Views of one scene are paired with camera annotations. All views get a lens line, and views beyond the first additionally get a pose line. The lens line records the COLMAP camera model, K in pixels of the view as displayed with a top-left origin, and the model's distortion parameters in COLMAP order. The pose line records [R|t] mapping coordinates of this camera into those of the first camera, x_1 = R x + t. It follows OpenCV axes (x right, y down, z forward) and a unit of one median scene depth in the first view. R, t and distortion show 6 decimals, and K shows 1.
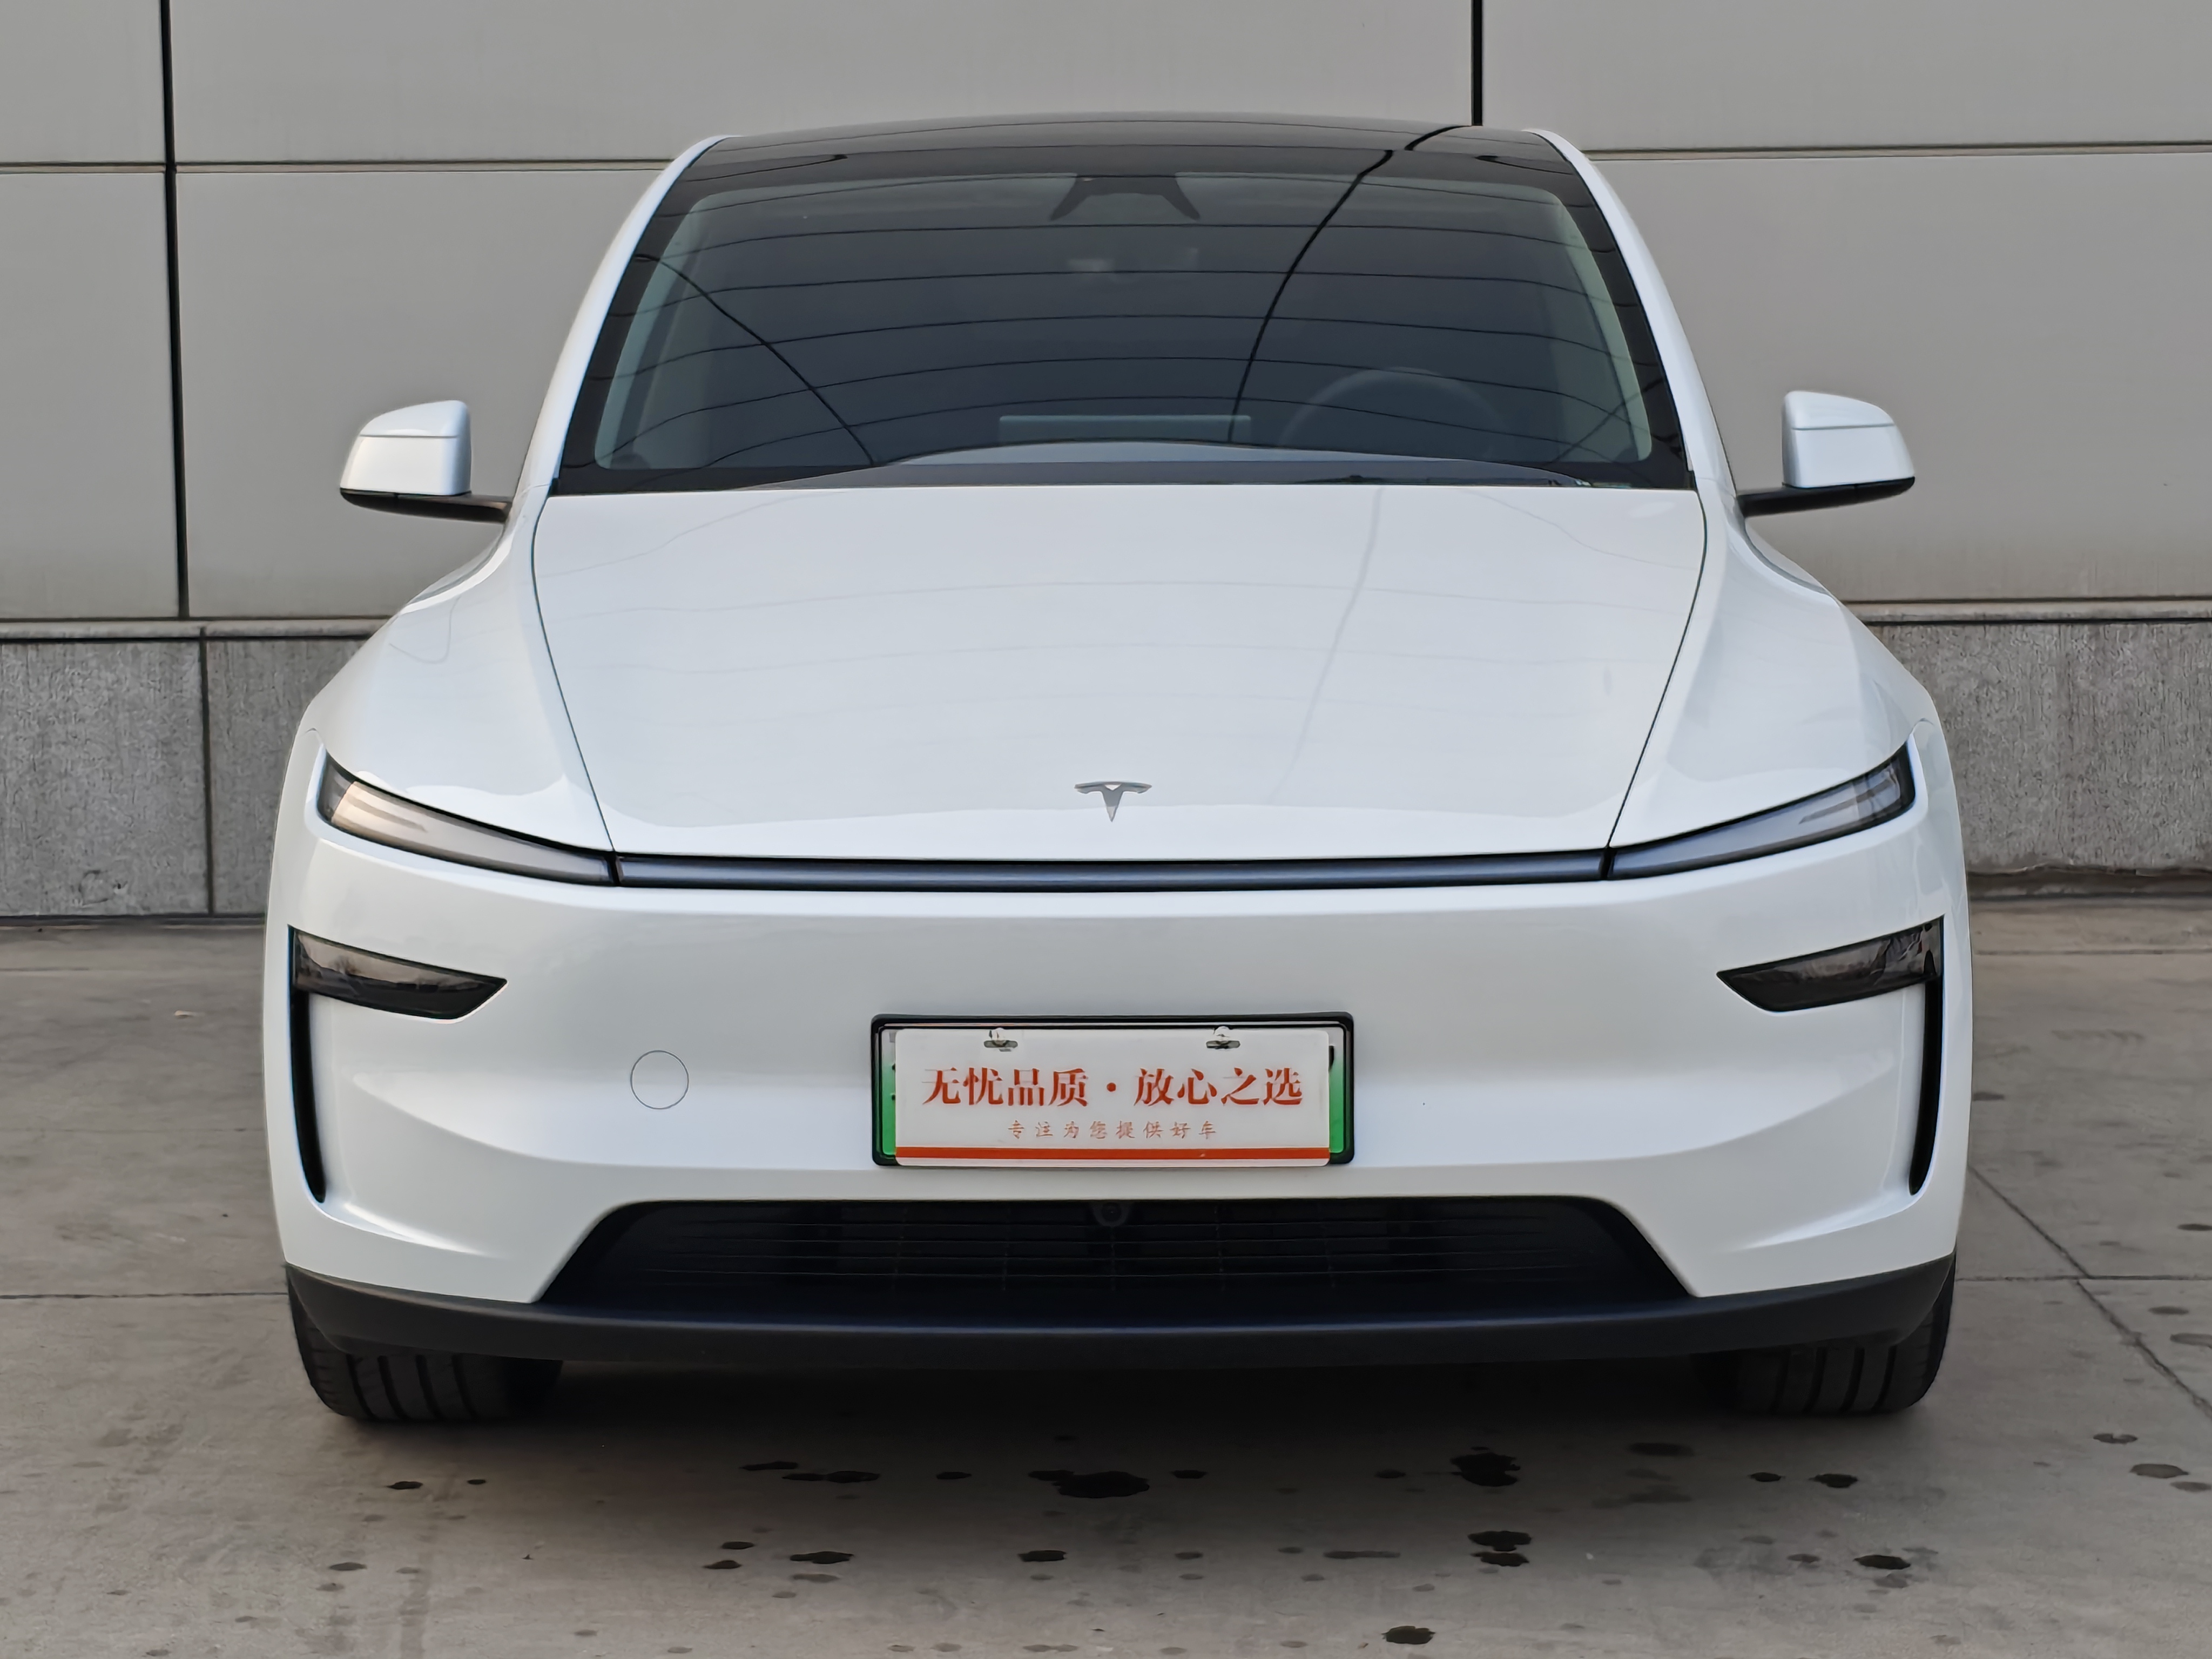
lens RADIAL K [[4494.9, 0, 1099.0], [0, 4494.9, 812.0], [0, 0, 1]] dist [0.168332, 0.000000]
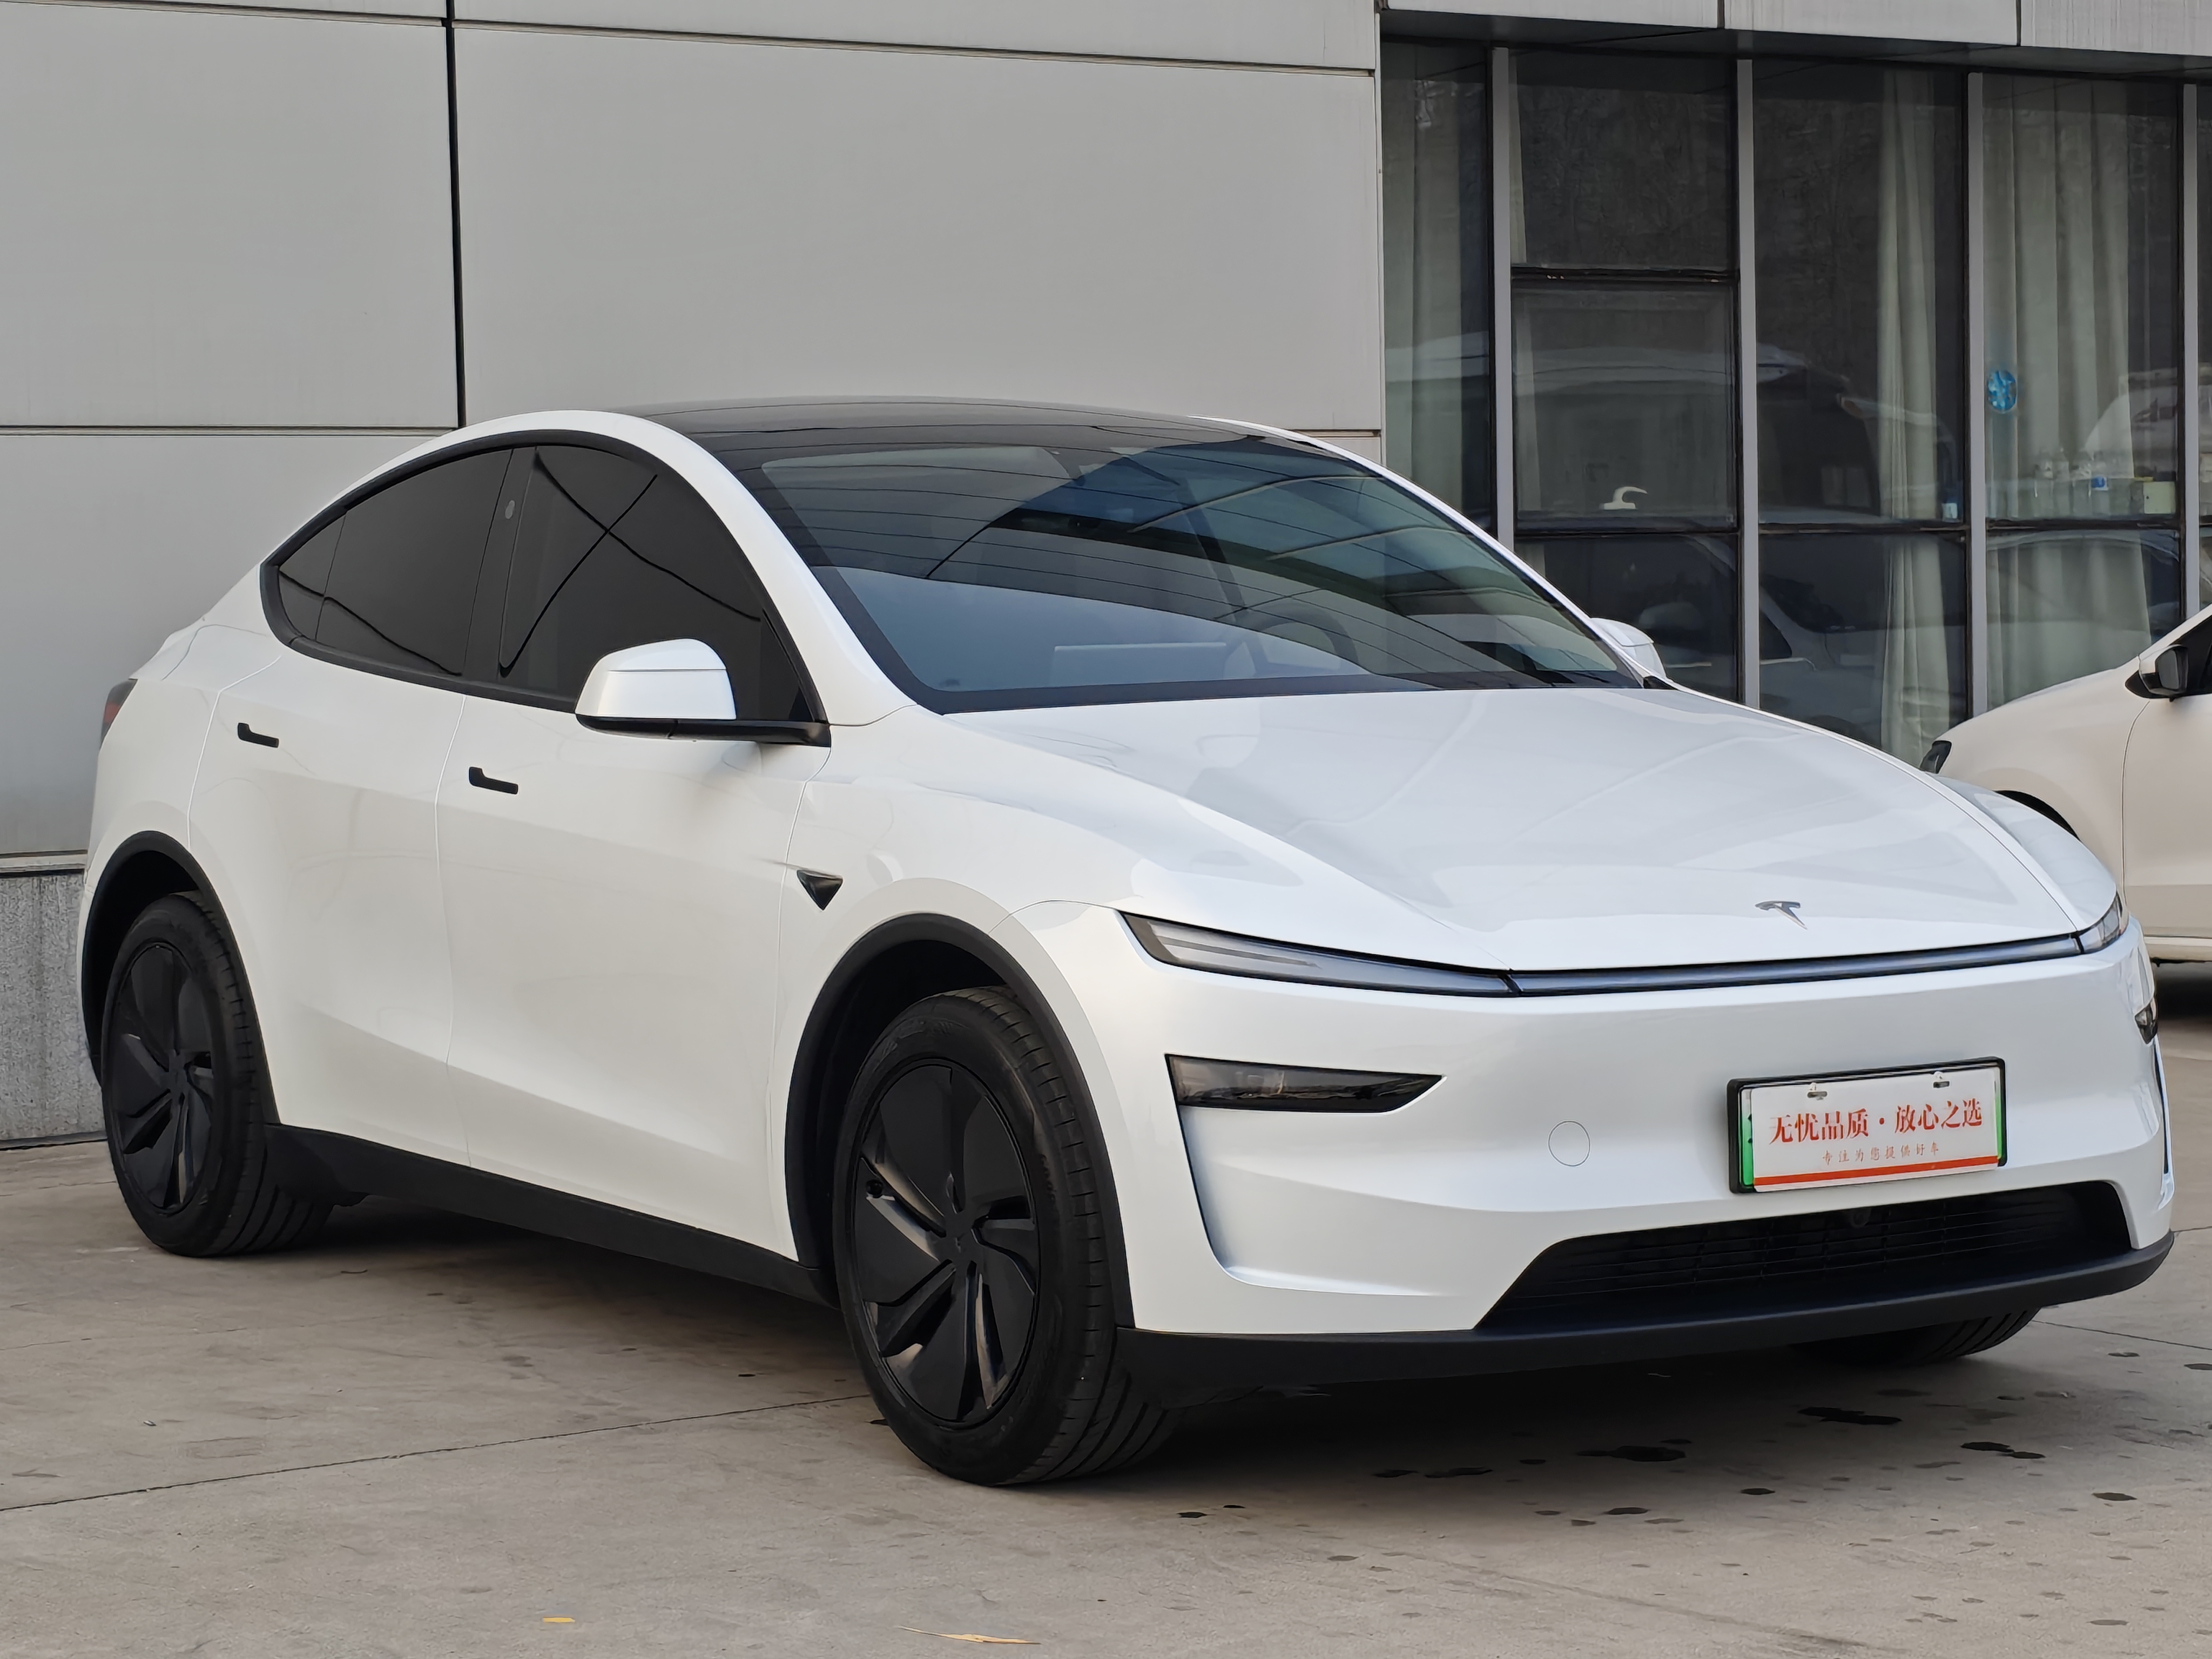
lens RADIAL K [[4494.9, 0, 1096.9], [0, 4494.9, 768.0], [0, 0, 1]] dist [0.168332, 0.000000]
pose [[0.837822, -0.024624, 0.545388, -0.941385], [0.058890, 0.997230, -0.045442, 0.002584], [-0.542759, 0.070190, 0.836951, -0.027439]]
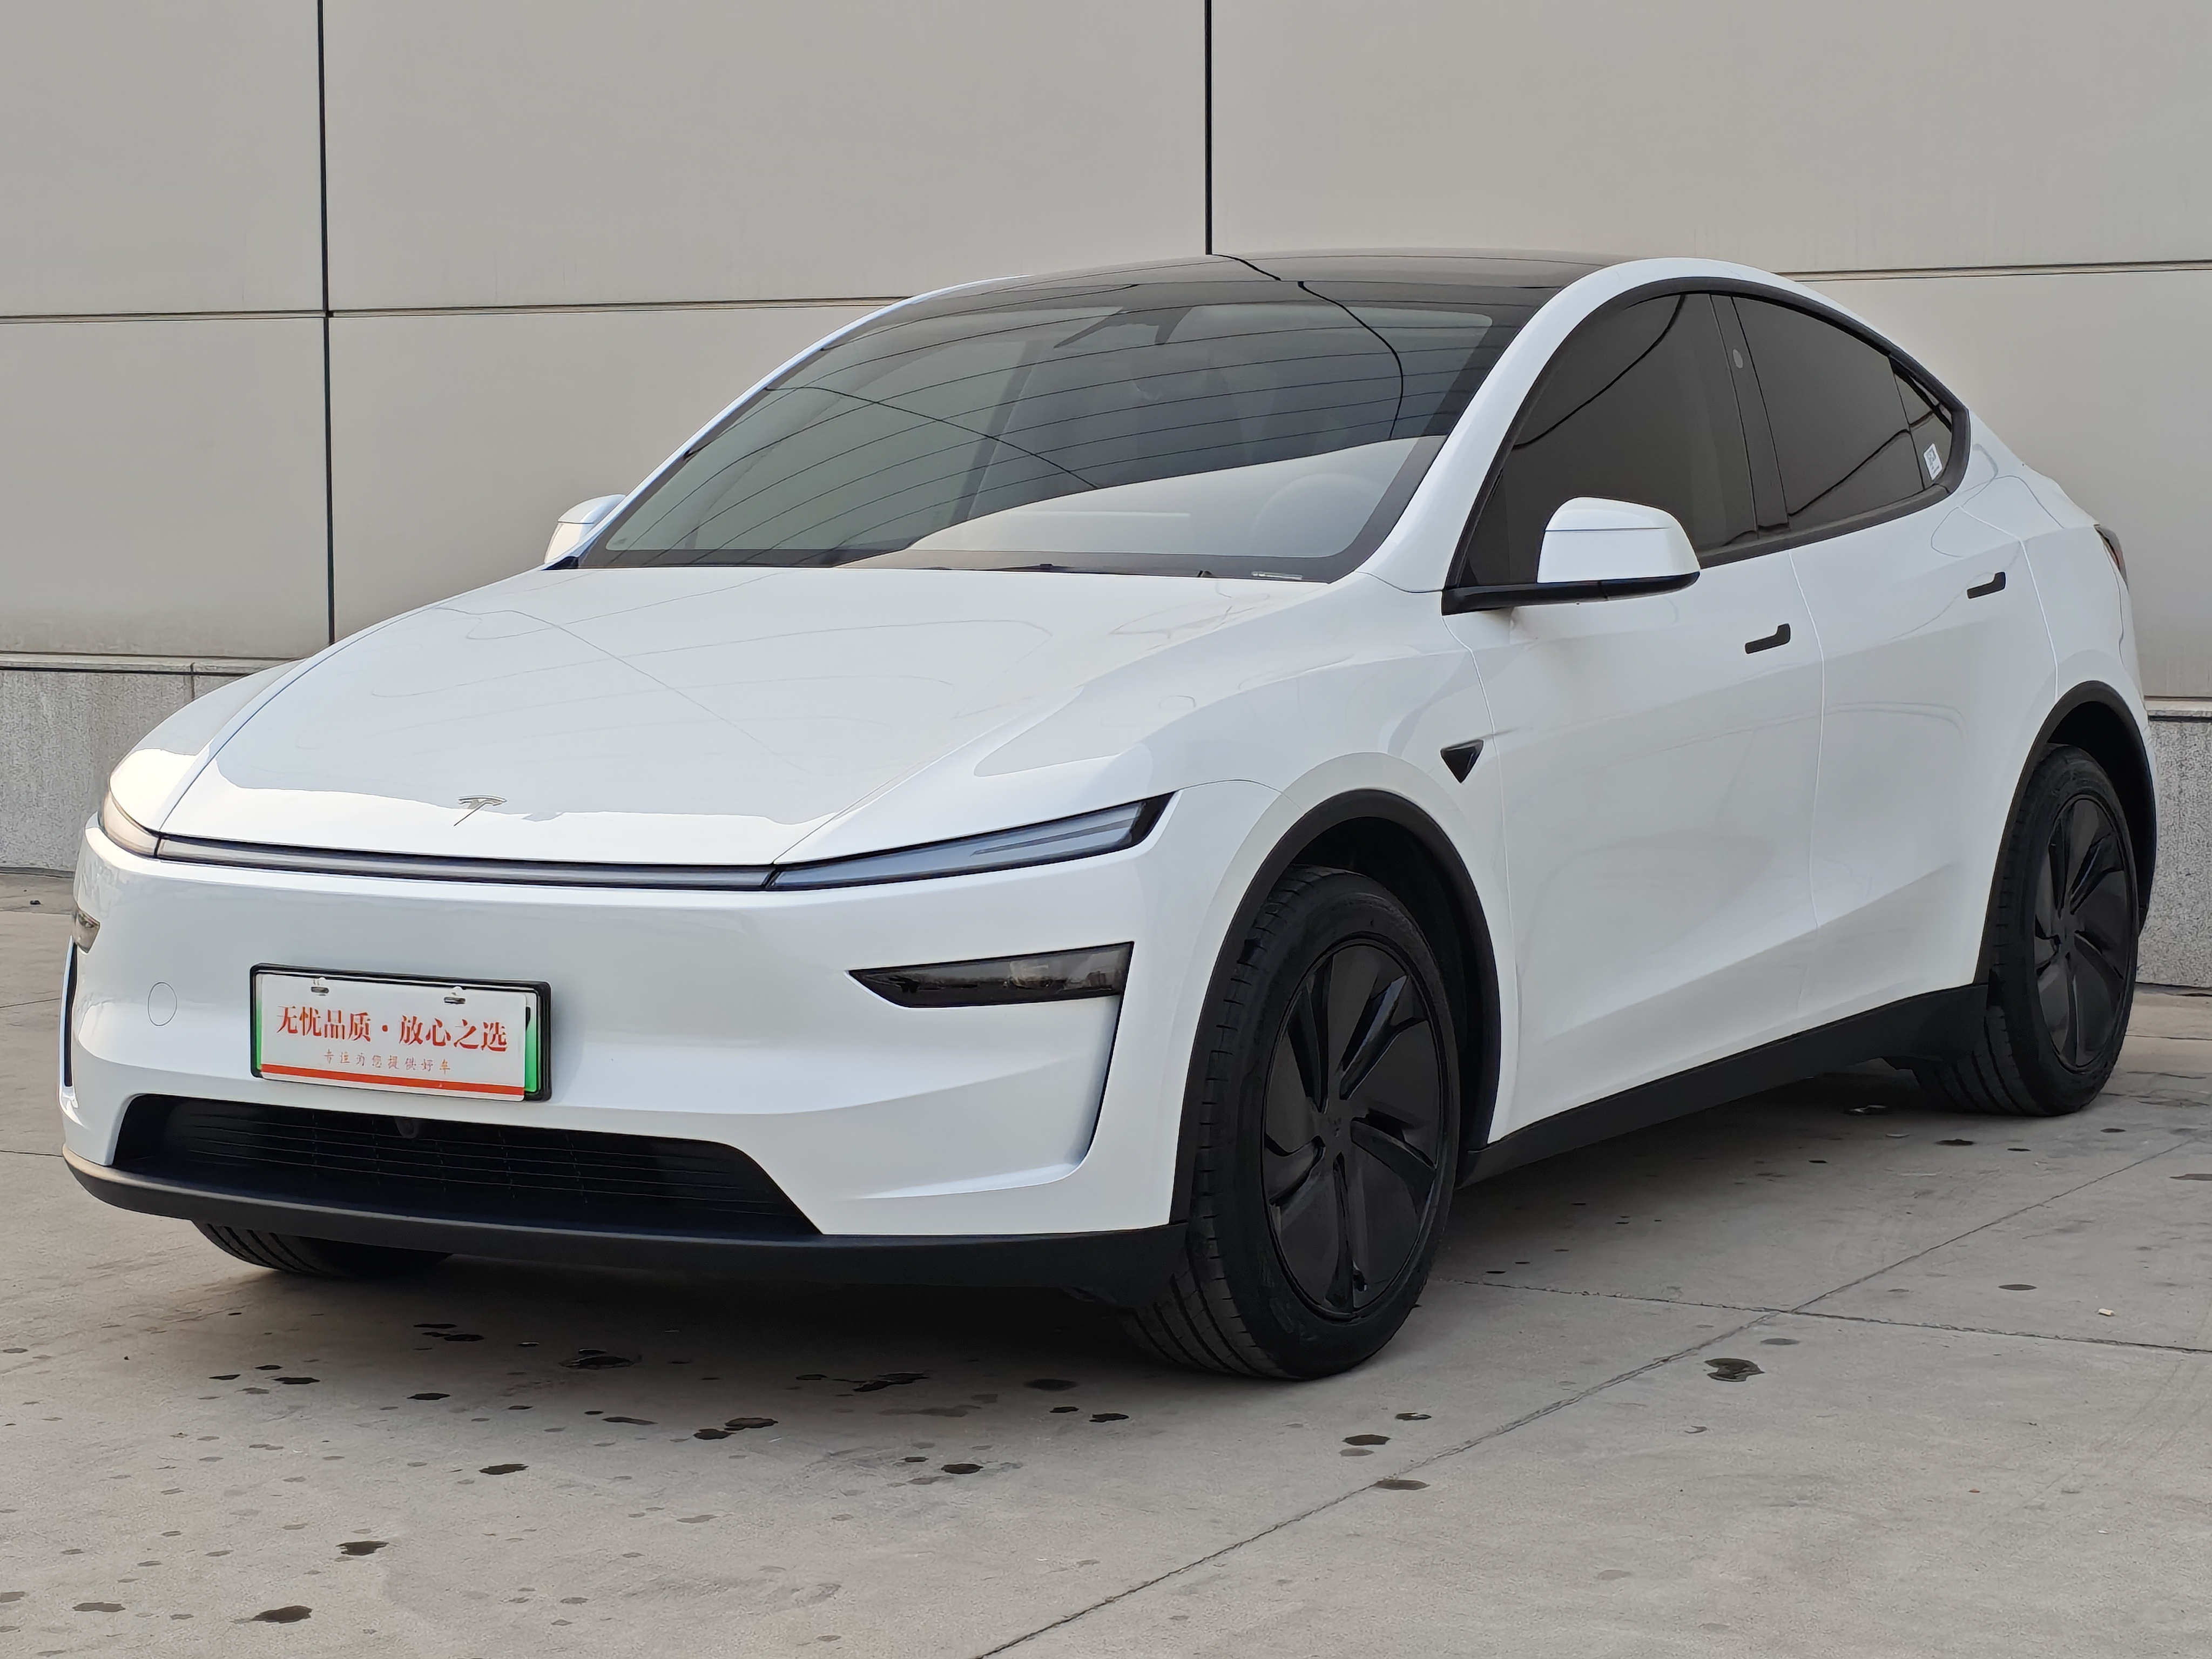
lens RADIAL K [[4494.9, 0, 1105.4], [0, 4494.9, 827.9], [0, 0, 1]] dist [0.168332, 0.000000]
pose [[0.870731, 0.044646, -0.489729, 0.816081], [-0.050862, 0.998706, 0.000615, -0.007755], [0.489122, 0.024373, 0.871875, -0.033602]]
